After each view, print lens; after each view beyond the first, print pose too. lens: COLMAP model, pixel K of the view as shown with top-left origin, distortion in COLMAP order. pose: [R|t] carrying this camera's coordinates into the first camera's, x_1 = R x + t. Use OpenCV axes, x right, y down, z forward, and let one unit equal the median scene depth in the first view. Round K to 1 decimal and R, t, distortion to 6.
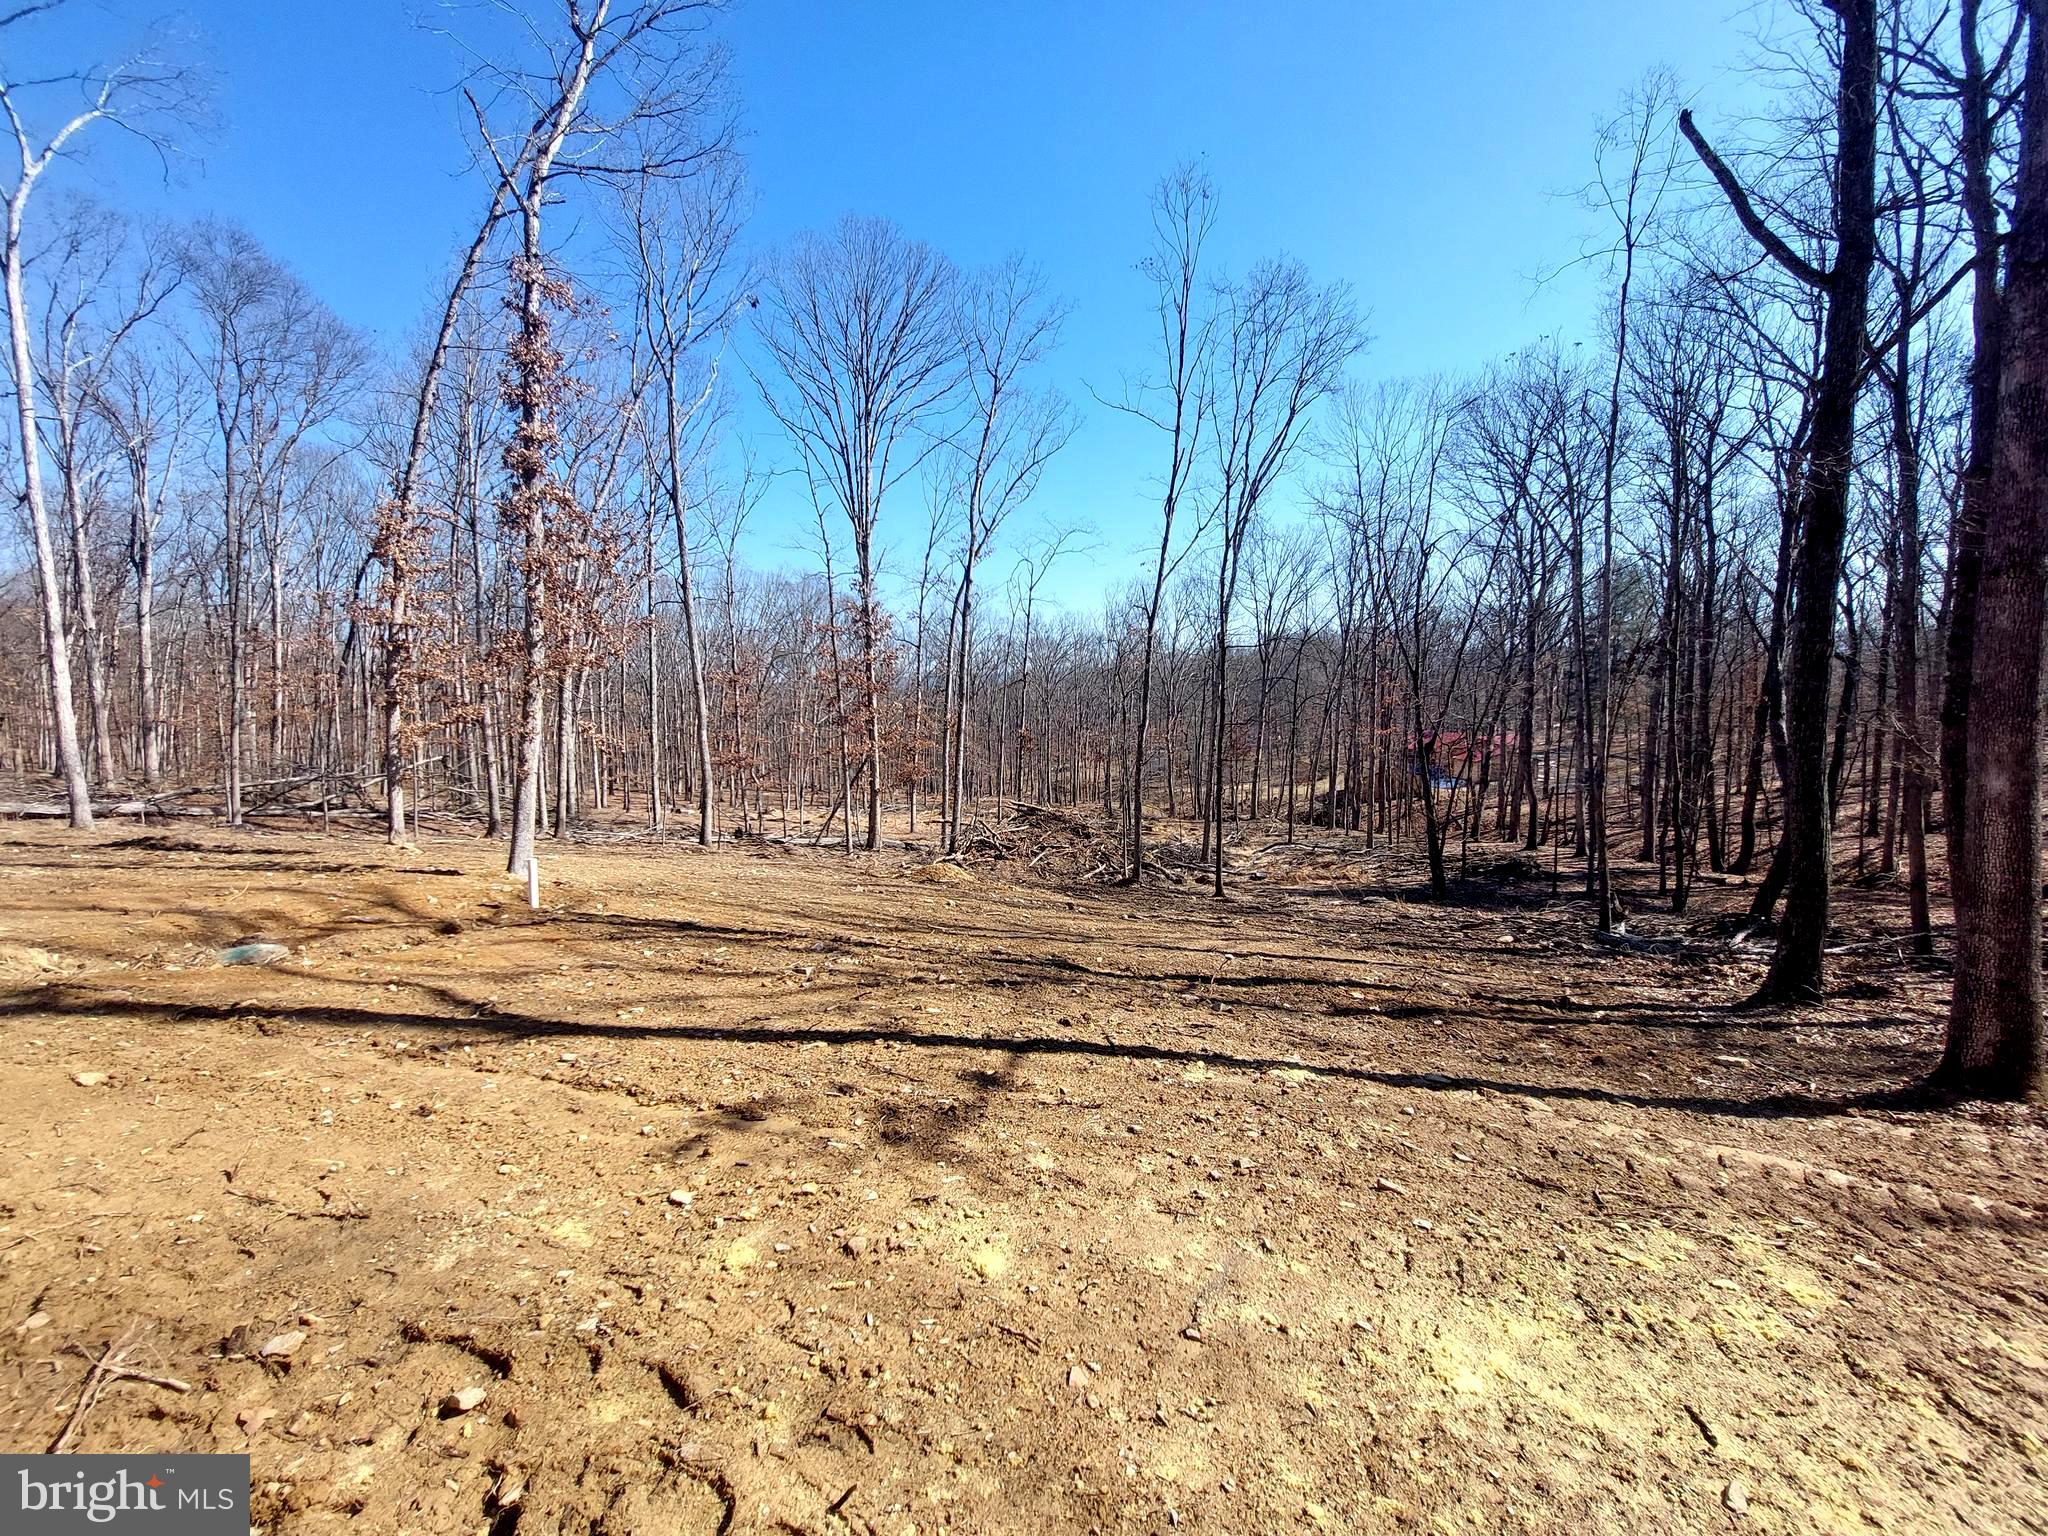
lens RADIAL K [[815.0, 0, 1018.8], [0, 815.0, 773.4], [0, 0, 1]] dist [-0.016820, 0.000843]
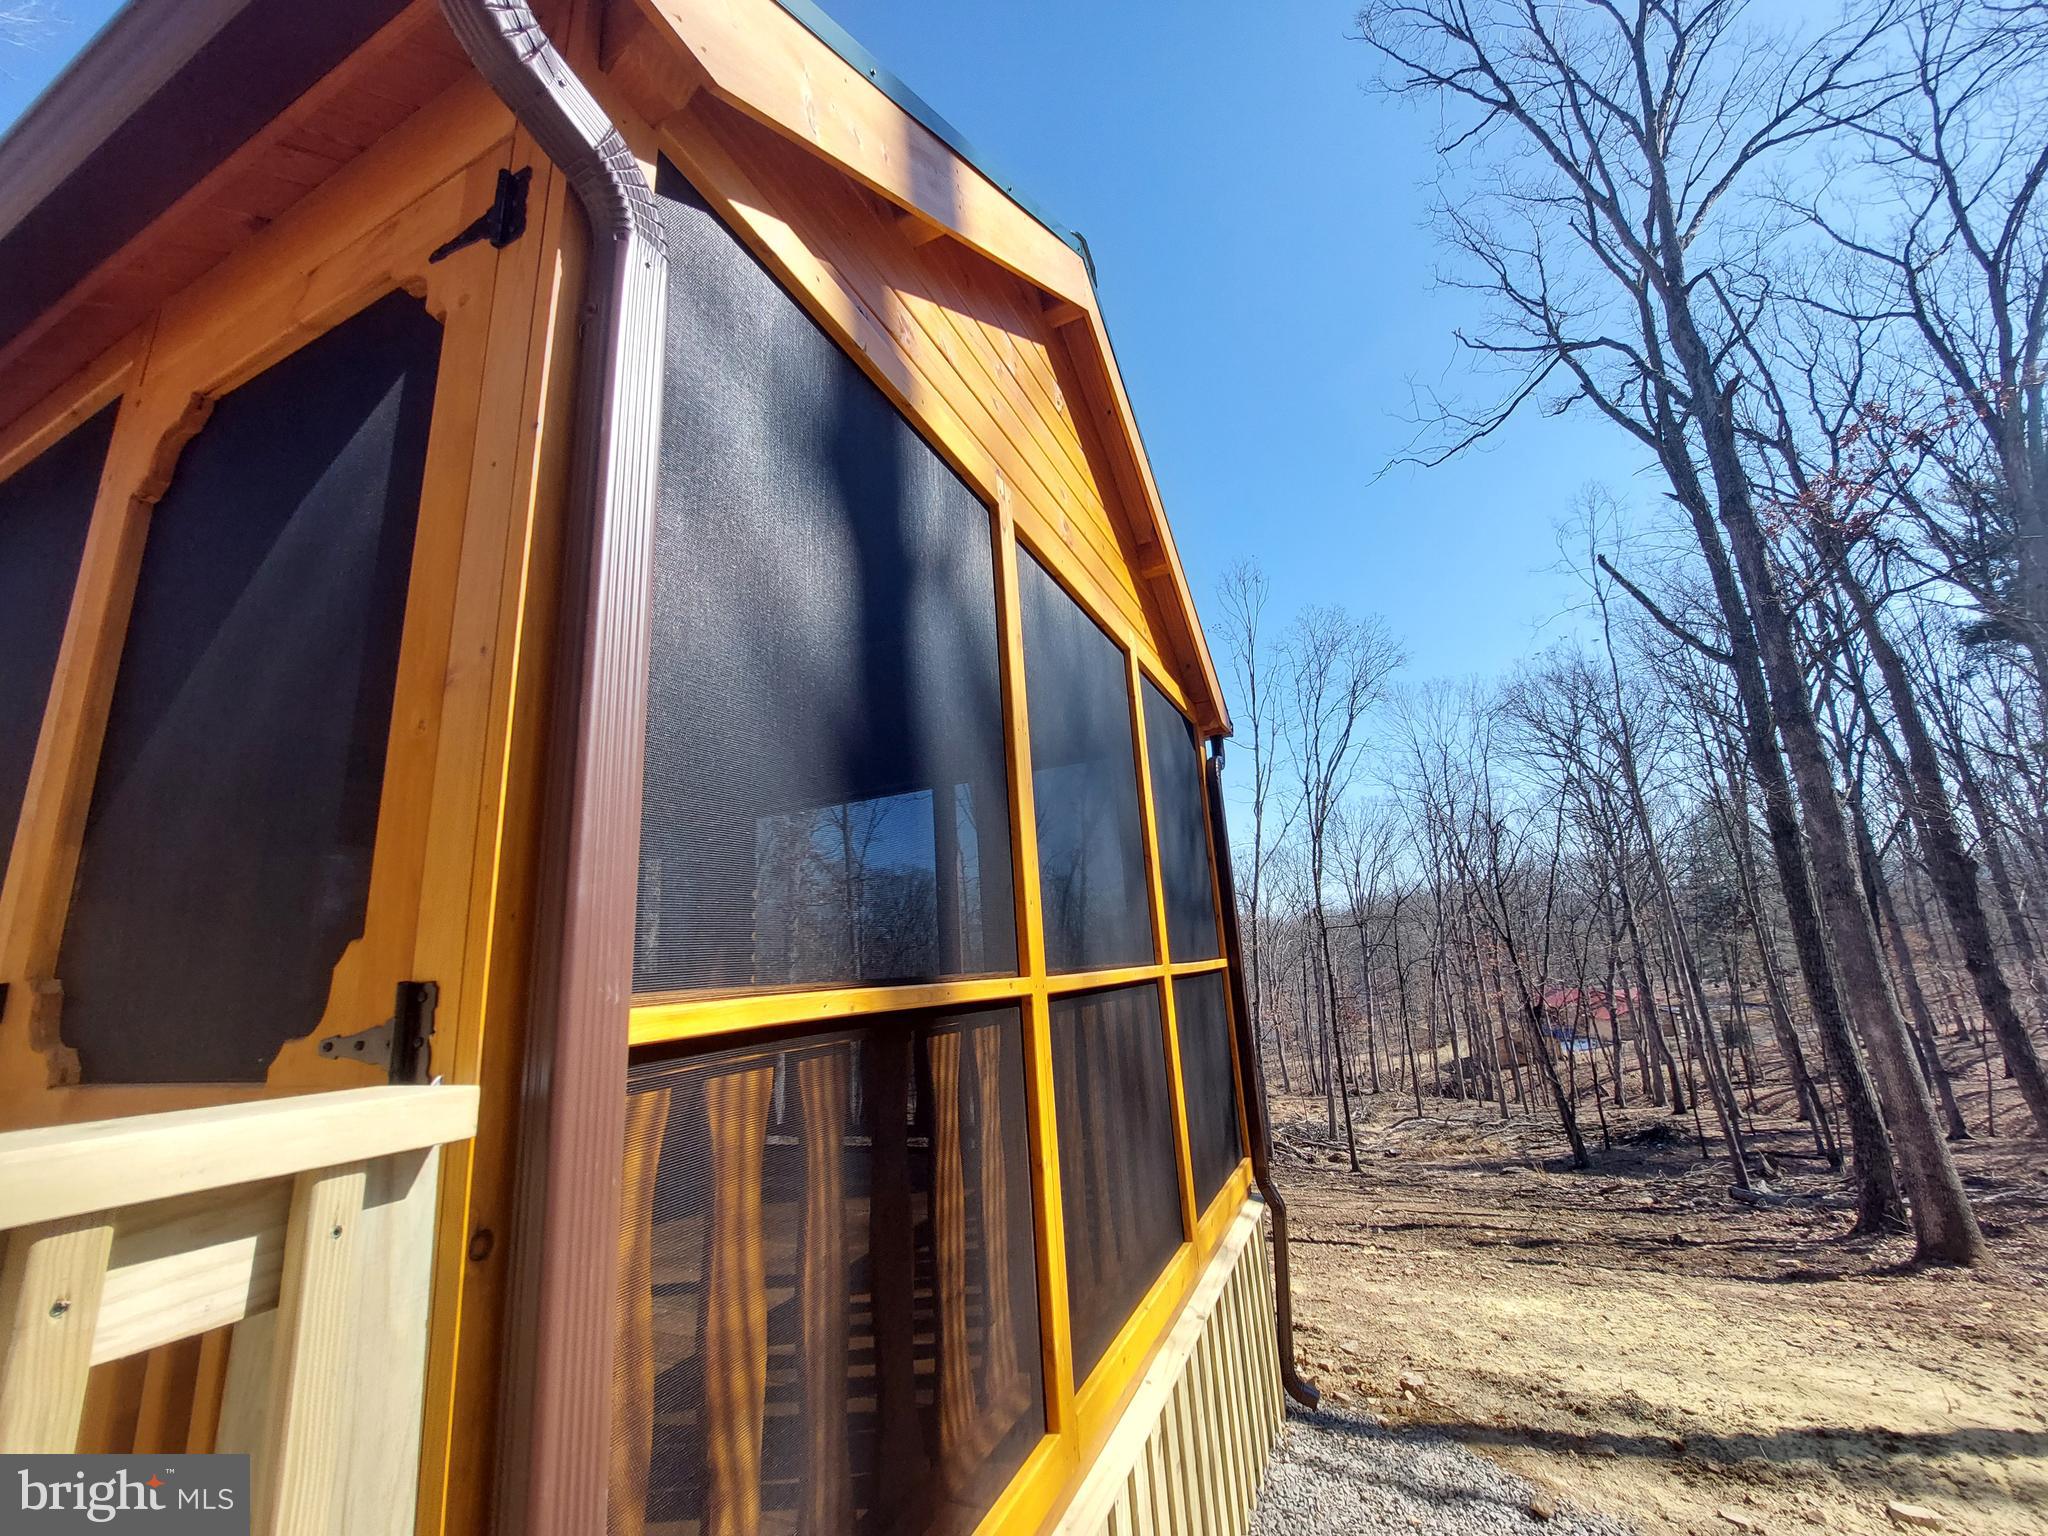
lens RADIAL K [[835.7, 0, 1024.0], [0, 835.7, 768.0], [0, 0, 1]] dist [-0.002485, -0.005230]
pose [[0.994984, -0.066562, -0.074680, -0.050605], [0.038785, 0.944799, -0.325347, -0.003598], [0.092213, 0.320818, 0.942641, -0.167508]]
